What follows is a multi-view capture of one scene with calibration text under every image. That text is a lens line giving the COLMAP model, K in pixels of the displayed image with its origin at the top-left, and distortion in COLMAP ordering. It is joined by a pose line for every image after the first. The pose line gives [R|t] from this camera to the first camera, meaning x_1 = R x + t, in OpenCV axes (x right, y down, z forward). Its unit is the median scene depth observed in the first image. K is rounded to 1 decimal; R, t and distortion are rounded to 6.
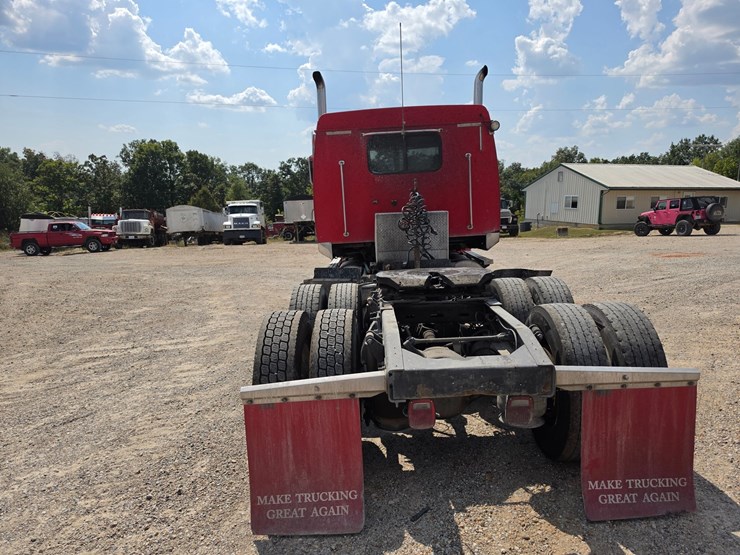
lens RADIAL K [[508.3, 0, 379.4], [0, 508.3, 283.1], [0, 0, 1]] dist [0.067074, -0.095528]
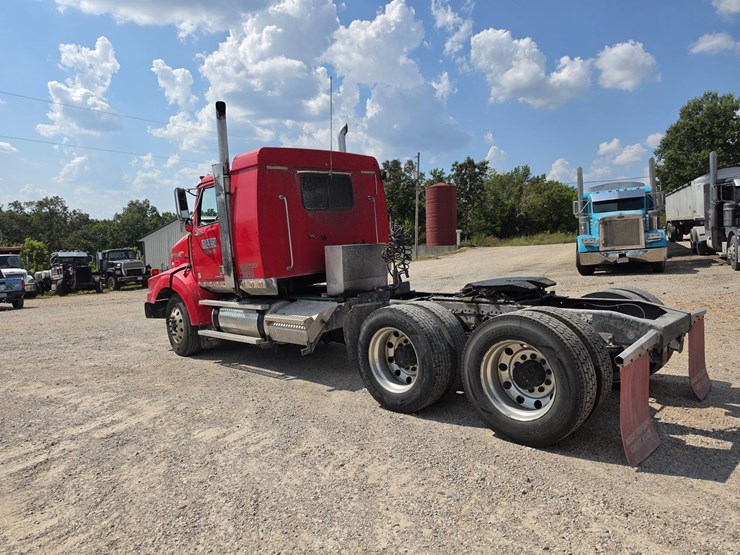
lens RADIAL K [[508.1, 0, 363.1], [0, 508.1, 285.0], [0, 0, 1]] dist [0.063466, -0.085874]
pose [[0.716124, -0.063556, 0.695073, -0.688182], [0.131581, 0.990283, -0.045018, -0.000570], [-0.685458, 0.123697, 0.717528, 0.205376]]
